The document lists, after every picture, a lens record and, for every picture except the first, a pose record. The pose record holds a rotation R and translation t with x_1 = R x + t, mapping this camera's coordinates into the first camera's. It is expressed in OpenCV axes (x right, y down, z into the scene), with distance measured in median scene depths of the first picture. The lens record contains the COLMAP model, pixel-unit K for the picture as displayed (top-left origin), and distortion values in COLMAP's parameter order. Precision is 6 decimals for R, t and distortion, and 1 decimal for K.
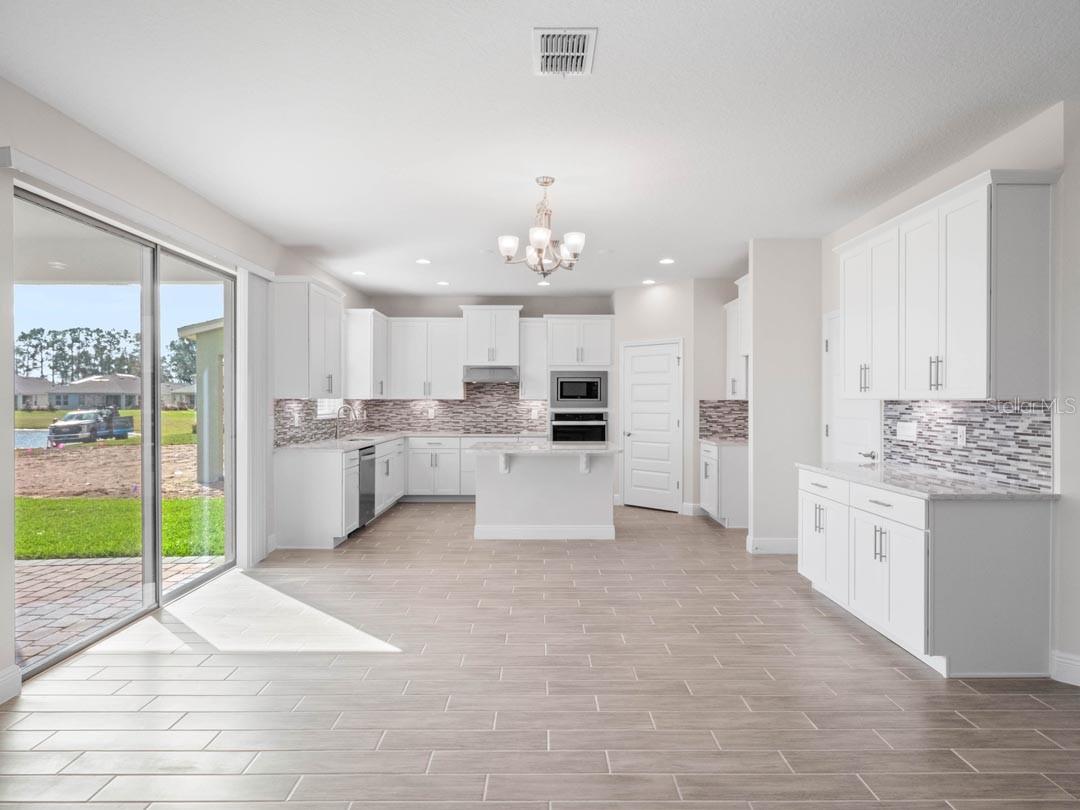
lens RADIAL K [[645.4, 0, 532.3], [0, 645.4, 408.0], [0, 0, 1]] dist [0.006818, 0.000330]
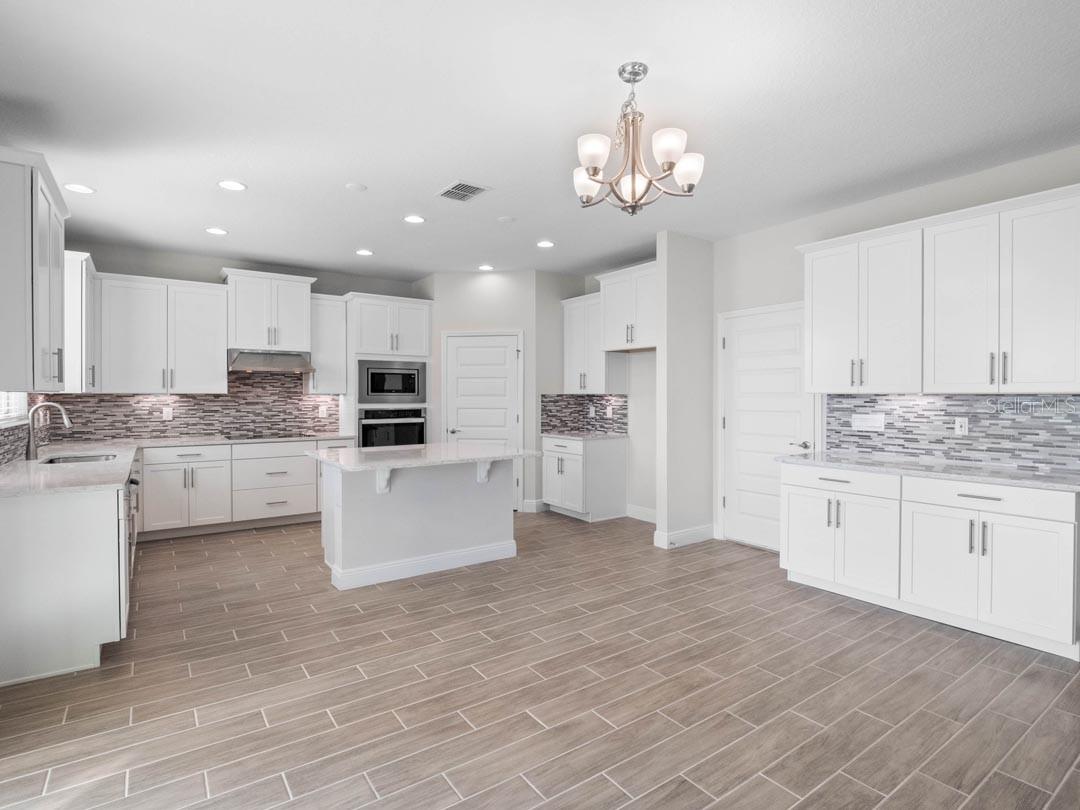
lens RADIAL K [[539.9, 0, 559.6], [0, 539.9, 401.3], [0, 0, 1]] dist [0.003338, -0.008469]
pose [[0.797346, -0.007308, 0.603478, -0.251412], [0.007766, 0.999968, 0.001848, -0.003658], [-0.603472, 0.003213, 0.797378, 0.382038]]
